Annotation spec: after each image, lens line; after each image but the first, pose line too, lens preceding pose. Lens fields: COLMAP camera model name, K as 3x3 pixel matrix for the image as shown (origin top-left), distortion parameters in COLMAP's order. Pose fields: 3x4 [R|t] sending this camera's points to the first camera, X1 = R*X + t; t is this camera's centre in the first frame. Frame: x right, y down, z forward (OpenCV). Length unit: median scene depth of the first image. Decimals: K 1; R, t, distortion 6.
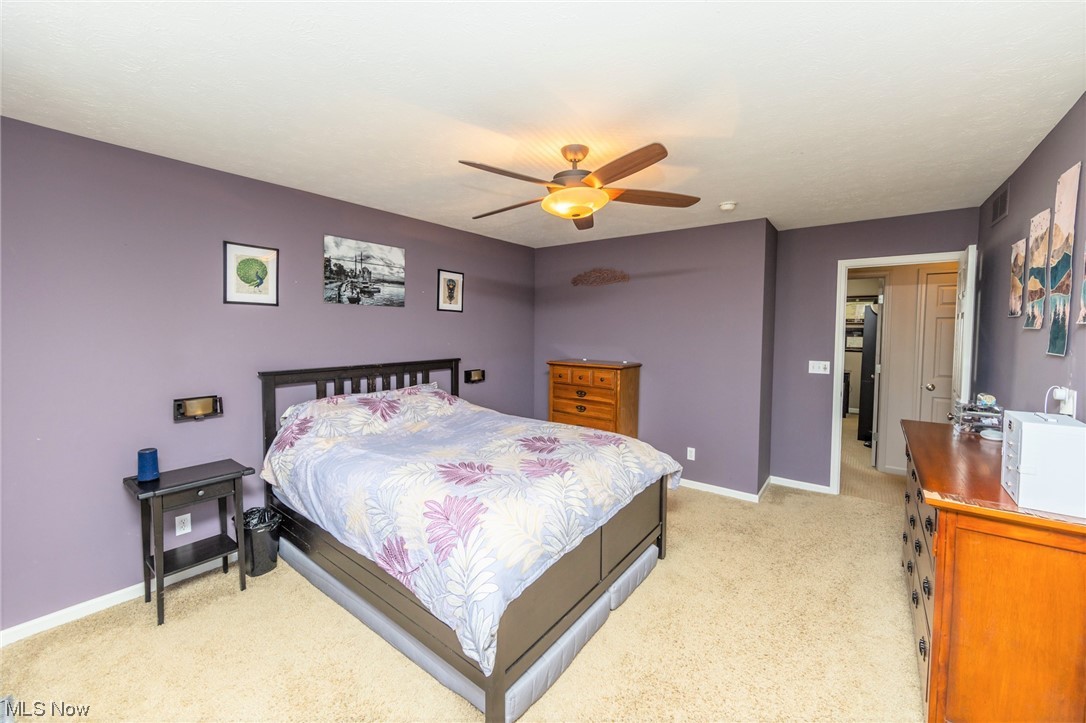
lens RADIAL K [[425.9, 0, 539.2], [0, 425.9, 352.3], [0, 0, 1]] dist [-0.004052, 0.000024]
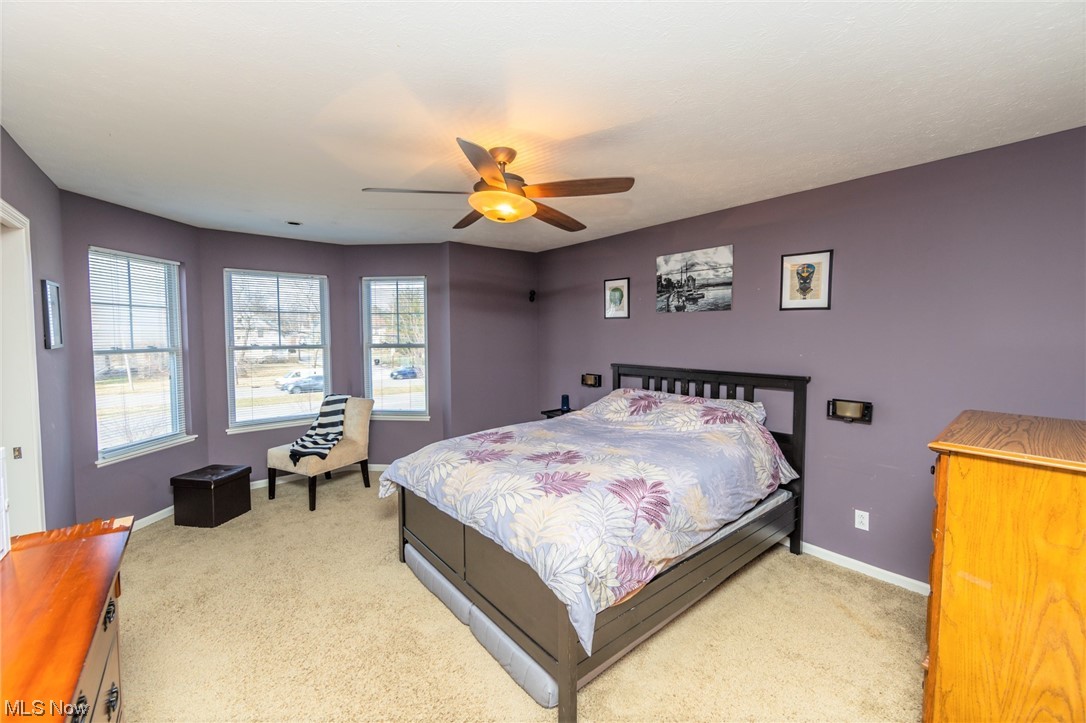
lens RADIAL K [[425.9, 0, 539.2], [0, 425.9, 352.3], [0, 0, 1]] dist [-0.004052, 0.000024]
pose [[-0.235867, 0.044126, -0.970783, 0.694779], [-0.050218, 0.997080, 0.057523, -0.052954], [0.970487, 0.062318, -0.232963, 0.886128]]
